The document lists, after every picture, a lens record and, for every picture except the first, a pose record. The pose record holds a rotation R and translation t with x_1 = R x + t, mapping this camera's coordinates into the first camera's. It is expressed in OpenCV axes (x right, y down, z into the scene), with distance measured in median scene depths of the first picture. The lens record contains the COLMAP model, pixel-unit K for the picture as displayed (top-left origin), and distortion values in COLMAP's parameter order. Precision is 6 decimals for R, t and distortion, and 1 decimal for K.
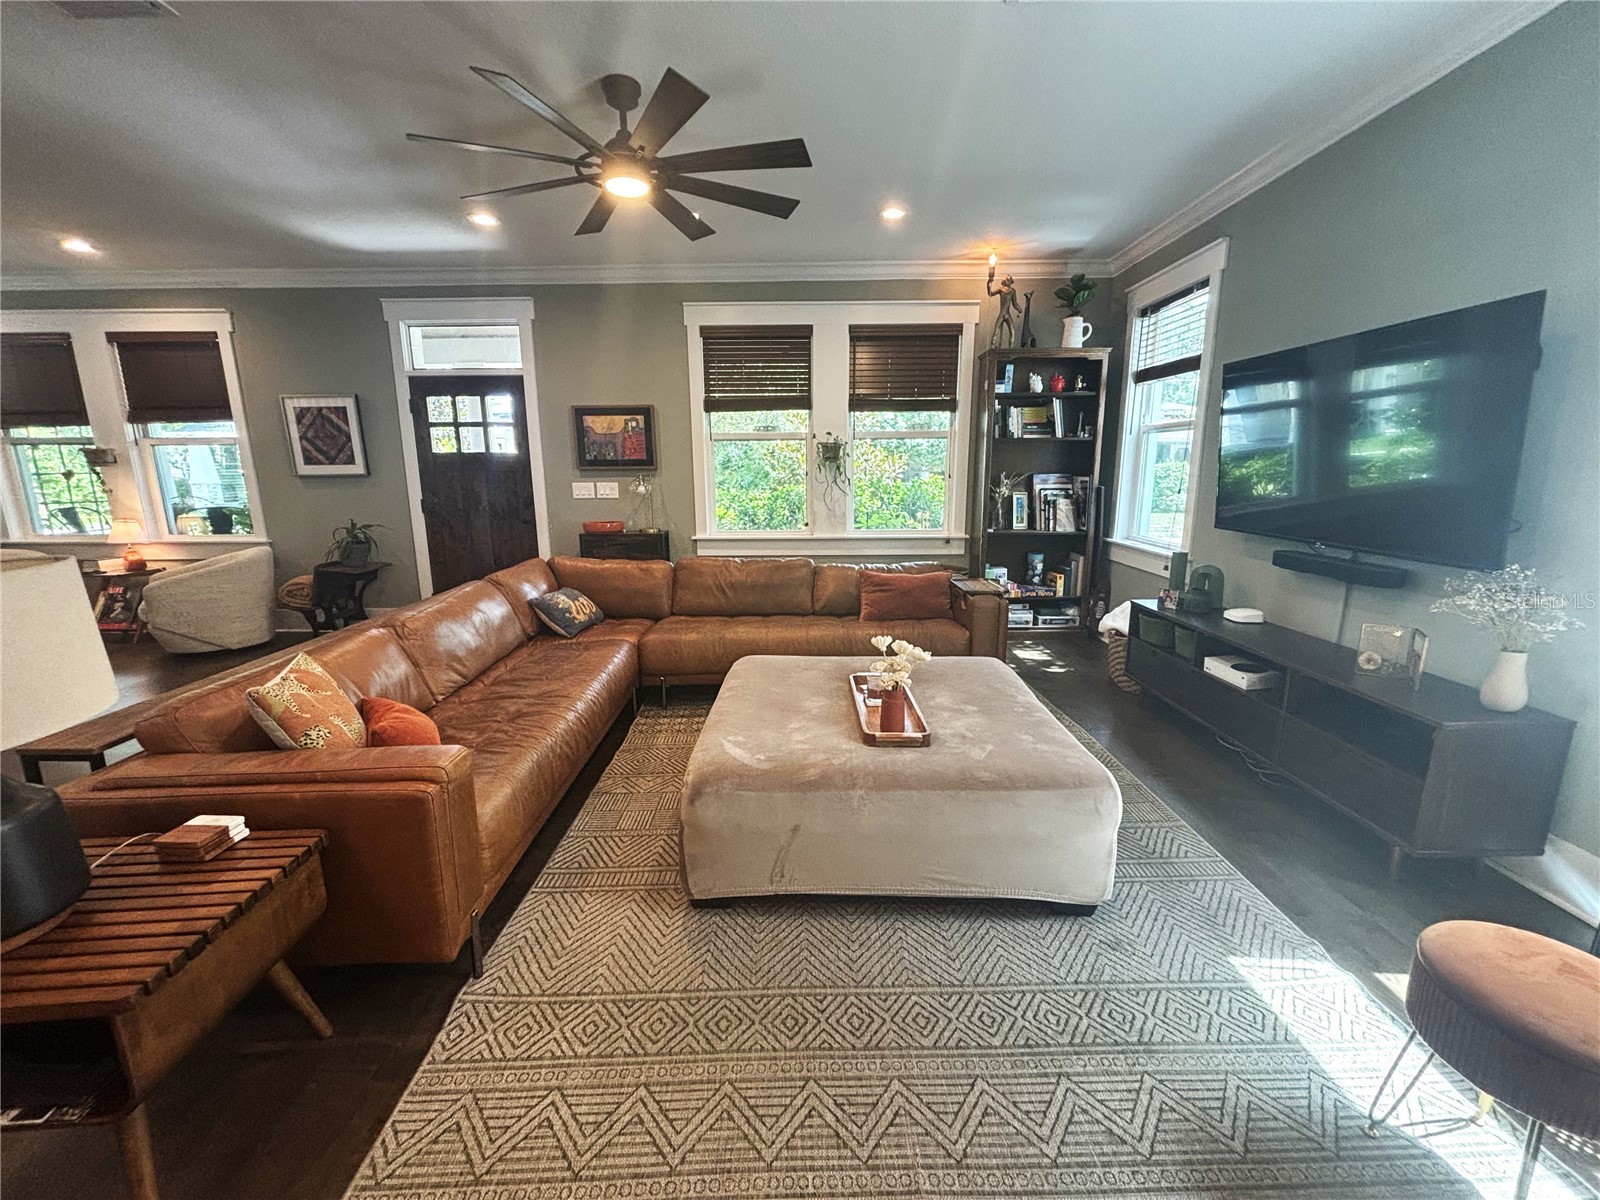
lens RADIAL K [[647.7, 0, 801.5], [0, 647.7, 599.0], [0, 0, 1]] dist [-0.003672, 0.002716]
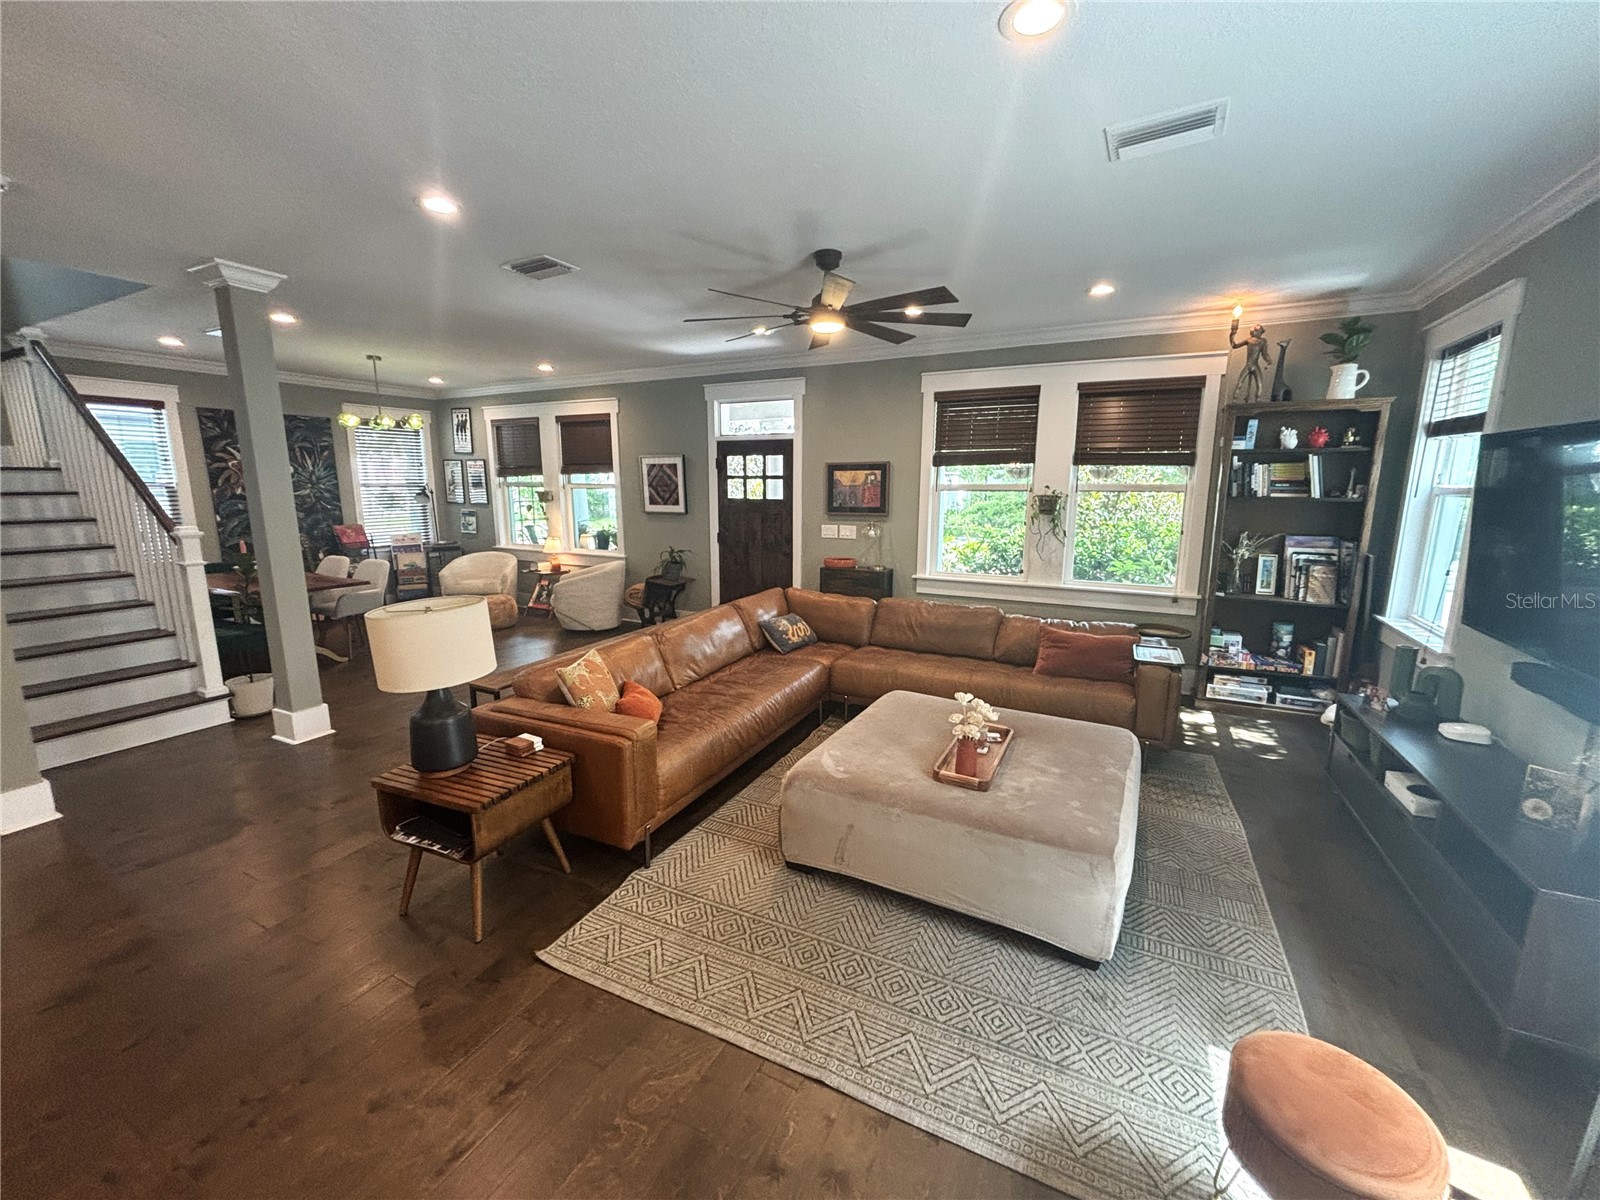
lens RADIAL K [[647.7, 0, 801.5], [0, 647.7, 599.0], [0, 0, 1]] dist [-0.003672, 0.002716]
pose [[0.890659, 0.090111, -0.445652, 0.182394], [-0.100106, 0.994976, 0.001117, -0.042270], [0.443514, 0.043618, 0.895205, -0.107173]]
